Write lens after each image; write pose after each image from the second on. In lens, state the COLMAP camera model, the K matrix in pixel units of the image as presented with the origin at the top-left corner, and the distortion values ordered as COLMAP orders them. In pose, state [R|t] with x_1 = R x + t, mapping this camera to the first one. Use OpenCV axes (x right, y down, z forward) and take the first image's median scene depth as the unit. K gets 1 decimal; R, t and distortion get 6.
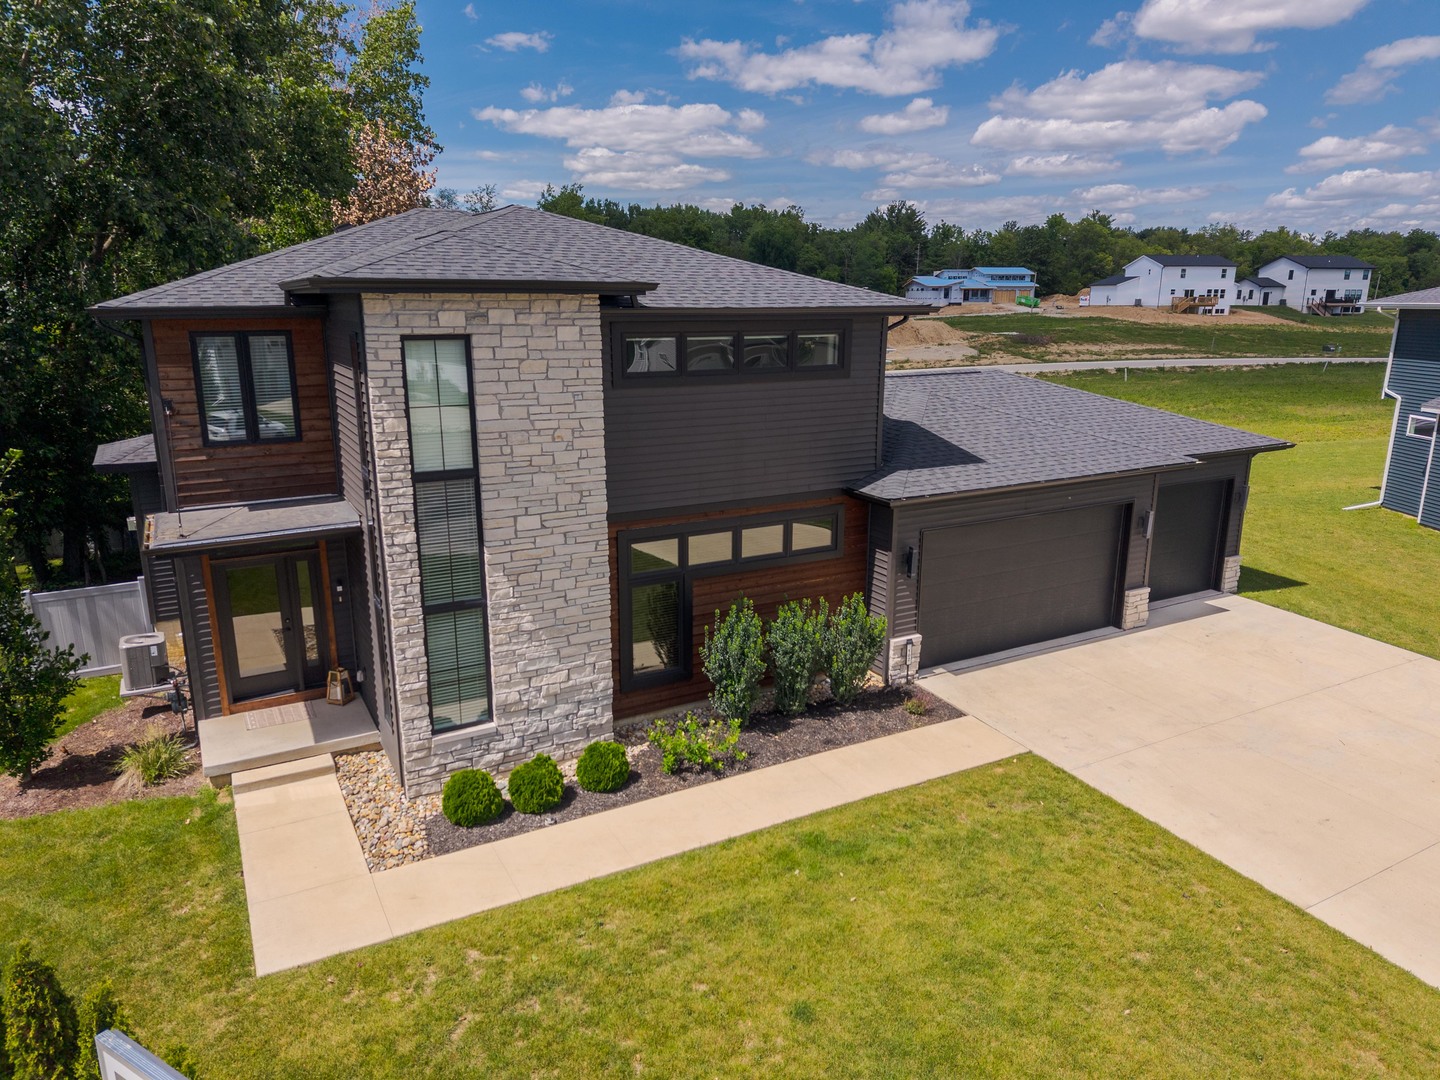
lens RADIAL K [[996.0, 0, 720.0], [0, 996.0, 540.0], [0, 0, 1]] dist [0.005311, -0.000876]
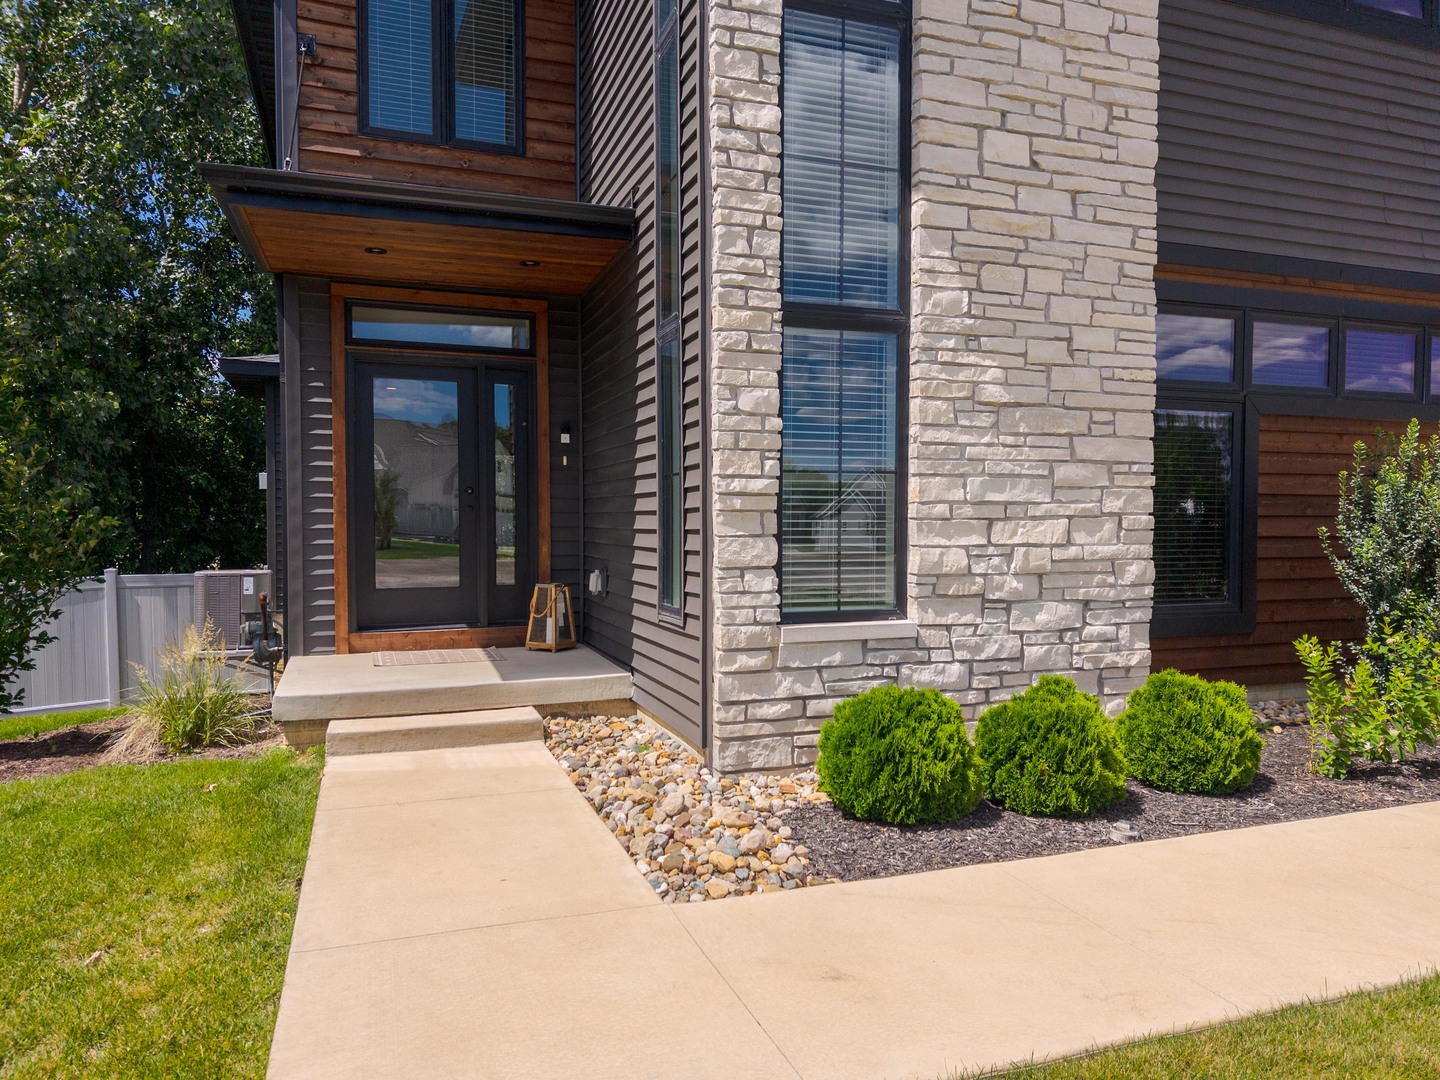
lens RADIAL K [[956.5, 0, 693.7], [0, 956.5, 540.6], [0, 0, 1]] dist [0.088329, -0.121989]
pose [[0.985474, -0.004471, -0.169766, -0.252003], [-0.036958, 0.970048, -0.240084, 0.257740], [0.165754, 0.242871, 0.955793, 0.590125]]
